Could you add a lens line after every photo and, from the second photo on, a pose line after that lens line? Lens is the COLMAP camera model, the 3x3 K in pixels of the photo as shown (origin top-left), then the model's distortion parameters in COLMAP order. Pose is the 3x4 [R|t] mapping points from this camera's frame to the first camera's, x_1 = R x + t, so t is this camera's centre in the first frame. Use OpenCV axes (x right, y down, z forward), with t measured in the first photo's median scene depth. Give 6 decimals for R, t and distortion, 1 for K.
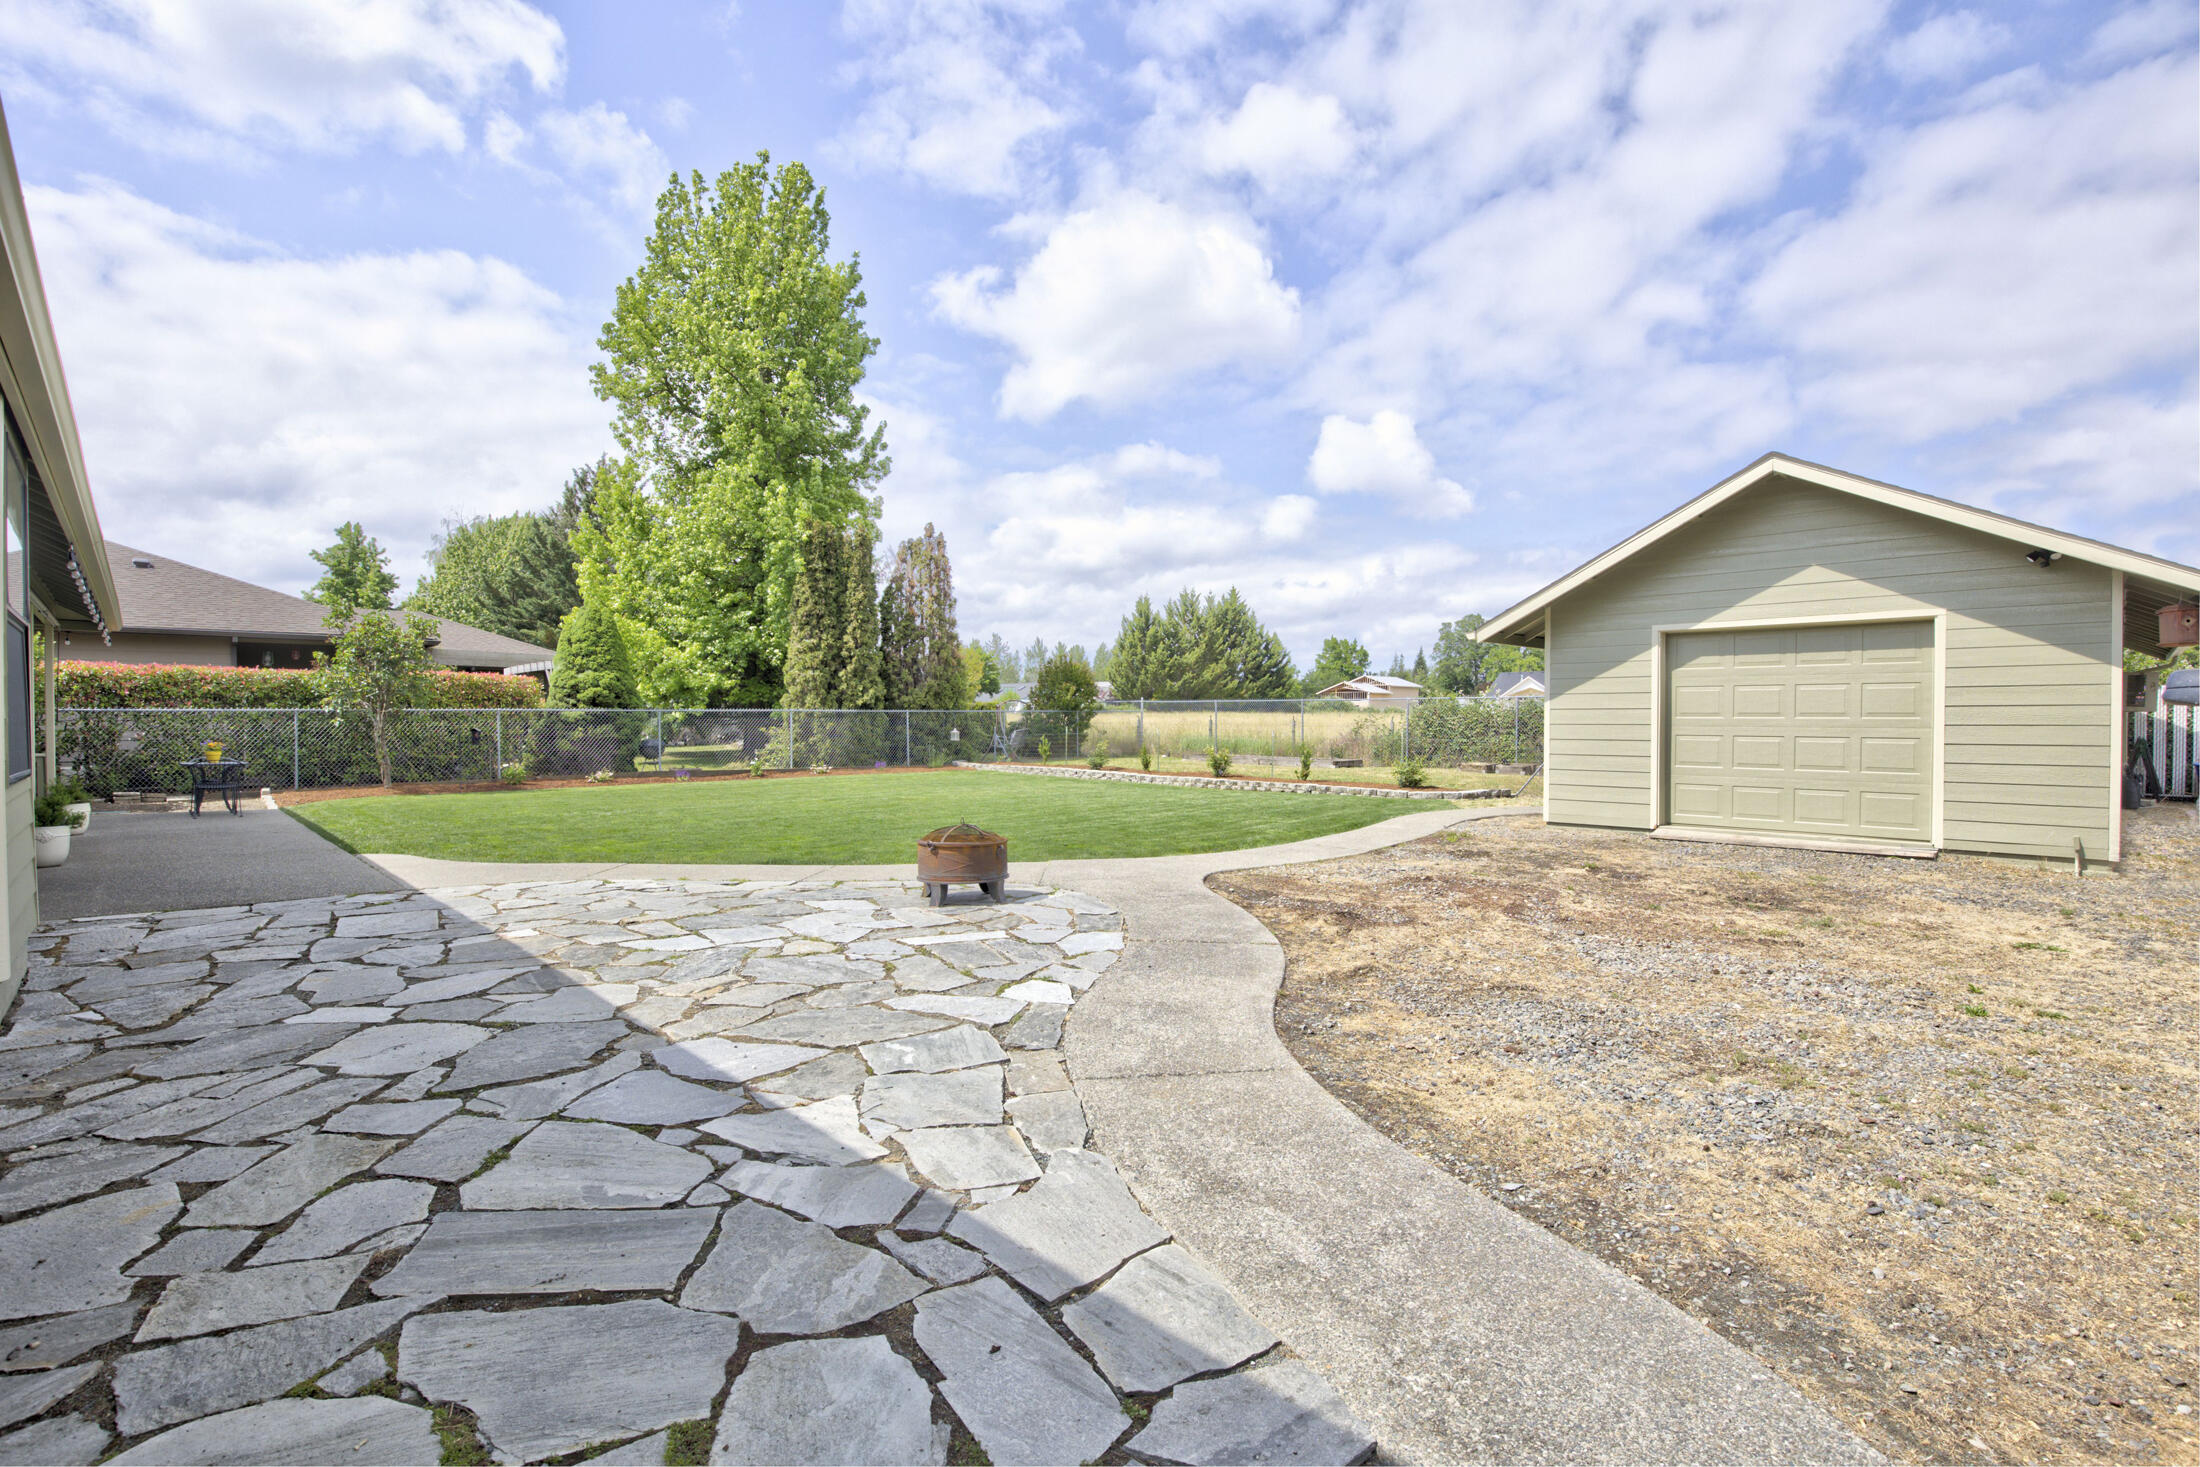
lens RADIAL K [[1068.6, 0, 1083.1], [0, 1068.6, 717.5], [0, 0, 1]] dist [-0.045560, 0.001407]
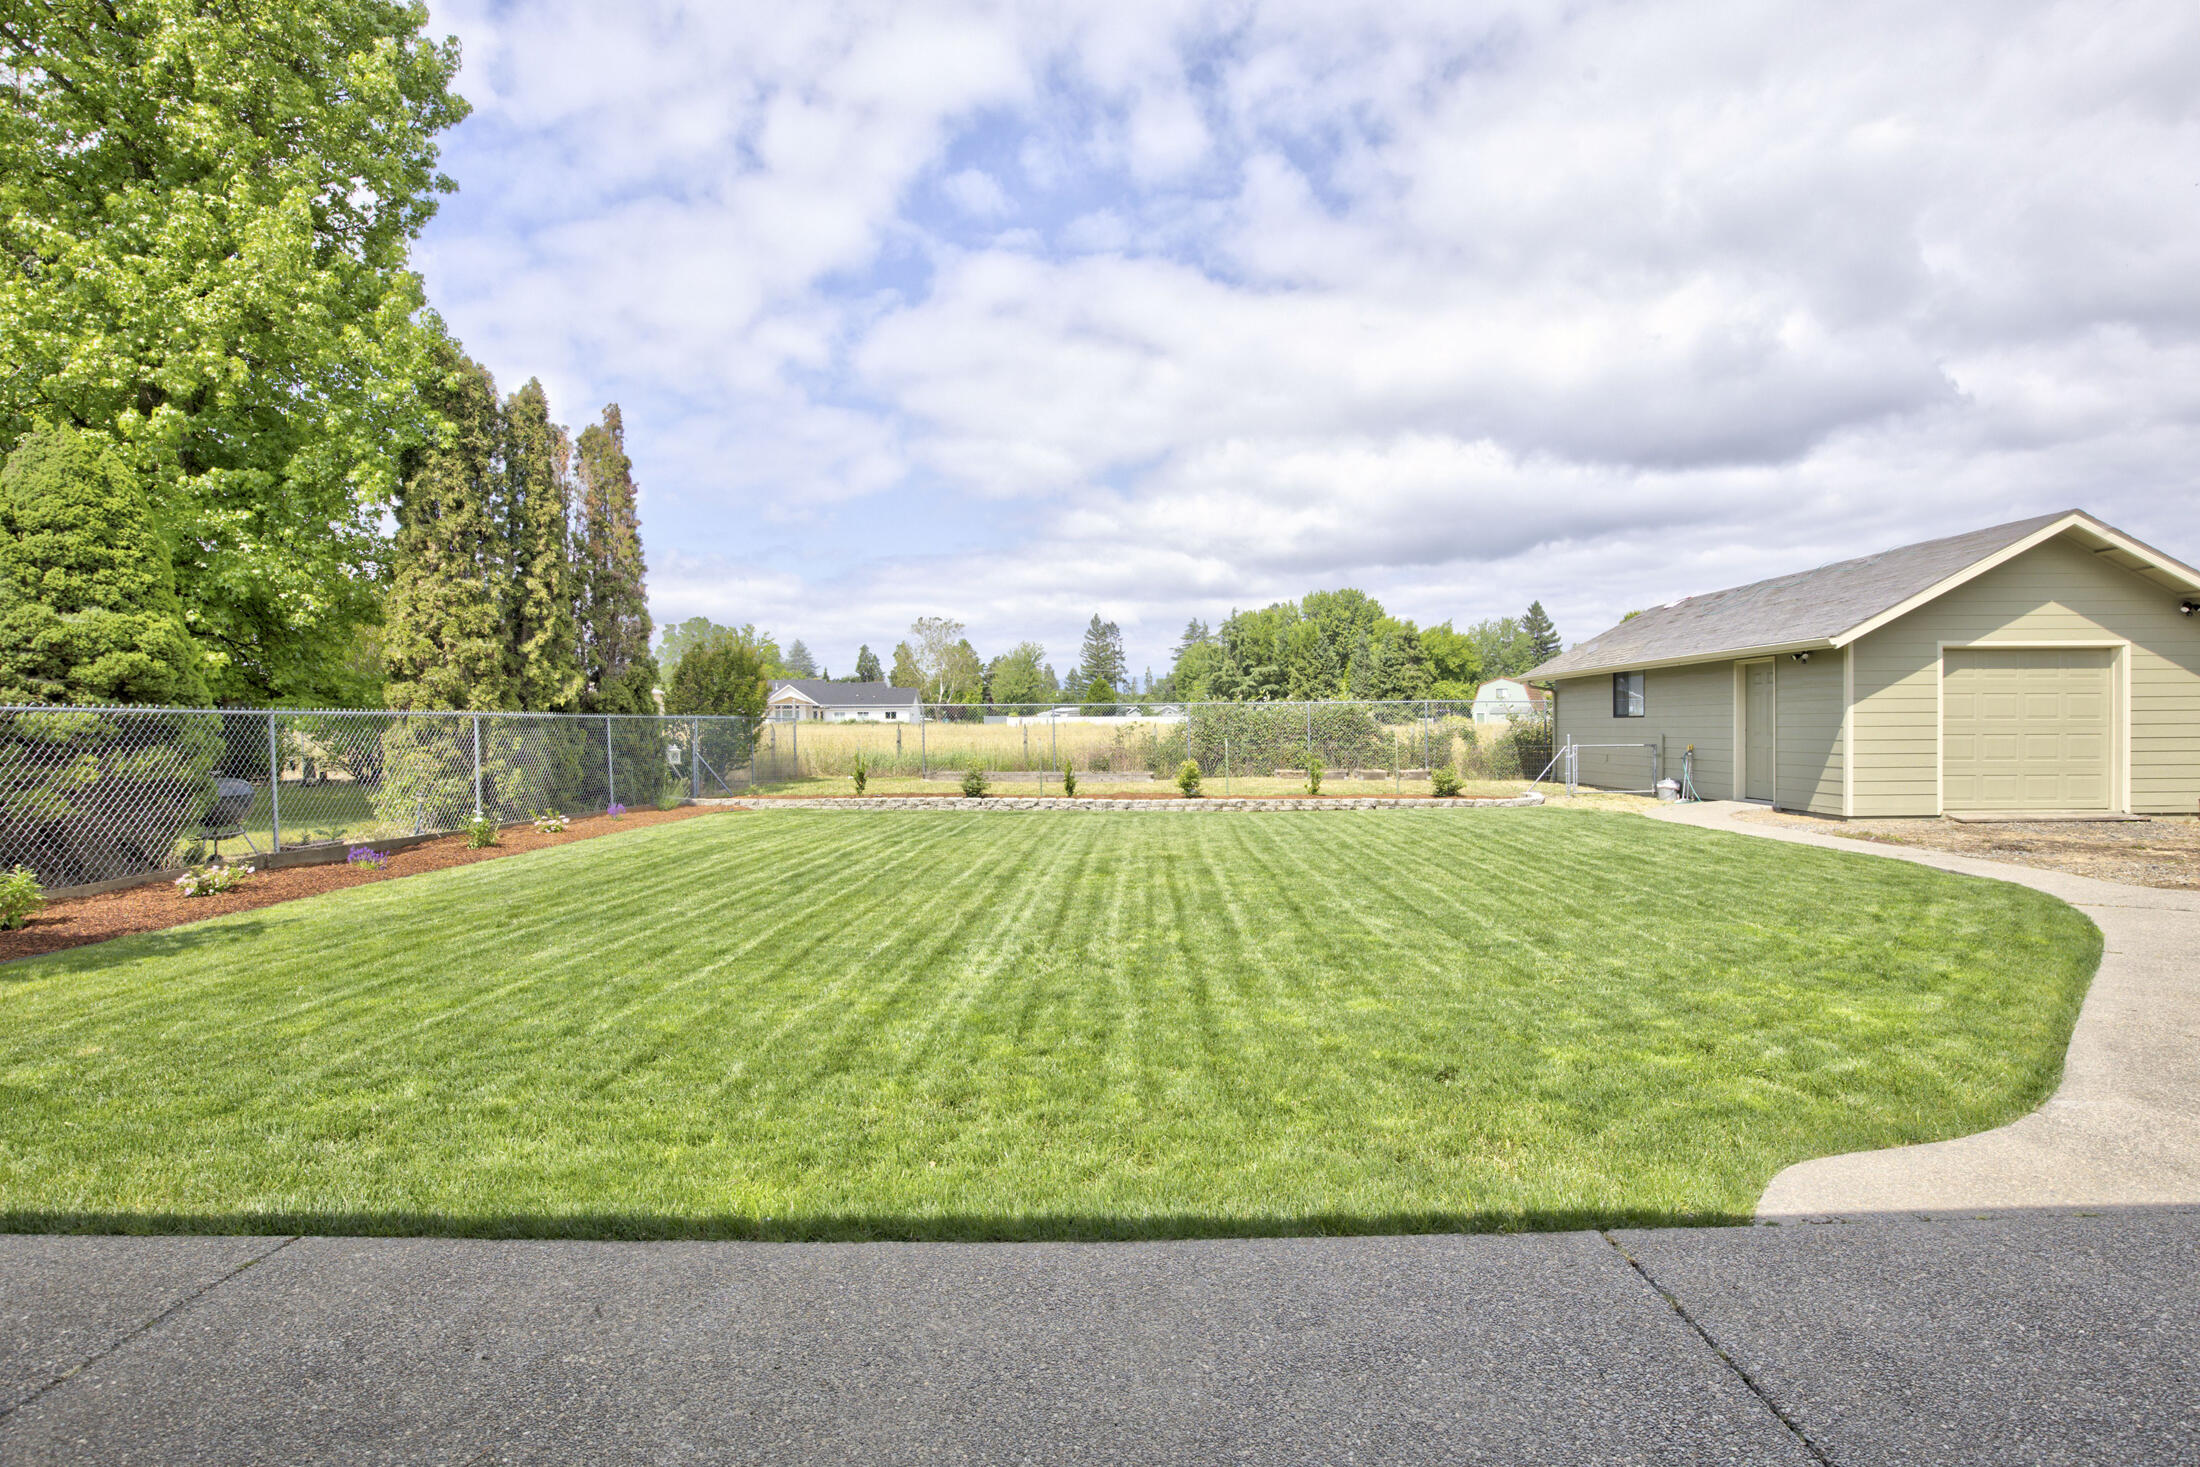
lens RADIAL K [[1068.6, 0, 1092.0], [0, 1068.6, 714.3], [0, 0, 1]] dist [-0.045560, 0.001407]
pose [[0.678173, 0.003648, 0.734893, -0.429942], [0.005662, 0.999932, -0.010188, 0.000334], [-0.734880, 0.011070, 0.678106, 0.421674]]
